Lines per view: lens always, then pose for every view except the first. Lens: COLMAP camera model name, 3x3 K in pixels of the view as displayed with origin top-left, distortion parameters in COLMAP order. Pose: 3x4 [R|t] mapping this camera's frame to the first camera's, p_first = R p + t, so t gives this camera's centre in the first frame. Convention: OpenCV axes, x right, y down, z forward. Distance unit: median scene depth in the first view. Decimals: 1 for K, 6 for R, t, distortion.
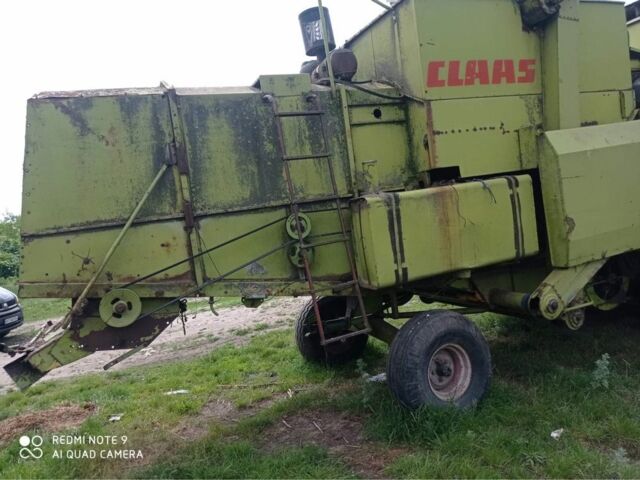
lens RADIAL K [[469.9, 0, 331.3], [0, 469.9, 240.2], [0, 0, 1]] dist [0.070417, -0.102178]
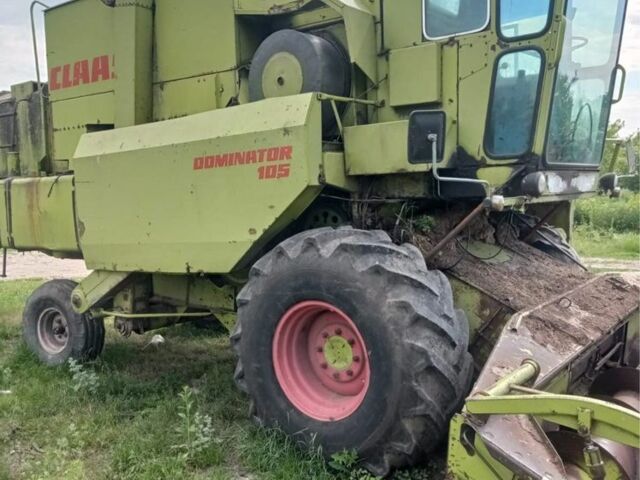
lens RADIAL K [[626.7, 0, 309.1], [0, 626.7, 234.9], [0, 0, 1]] dist [0.118548, -0.204459]
pose [[0.533180, 0.181231, -0.826362, 1.787439], [-0.090274, 0.983396, 0.157424, -0.261590], [0.841172, -0.009336, 0.540688, 0.642654]]
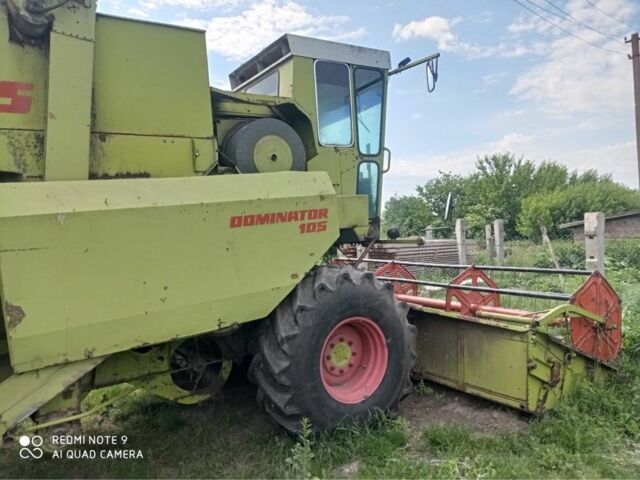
lens RADIAL K [[479.1, 0, 320.0], [0, 479.1, 240.0], [0, 0, 1]] dist [0.067315, -0.047162]
pose [[0.976626, 0.064322, 0.205098, 0.752760], [-0.056114, 0.997383, -0.045592, -0.131120], [-0.207493, 0.033018, 0.977679, 0.173425]]
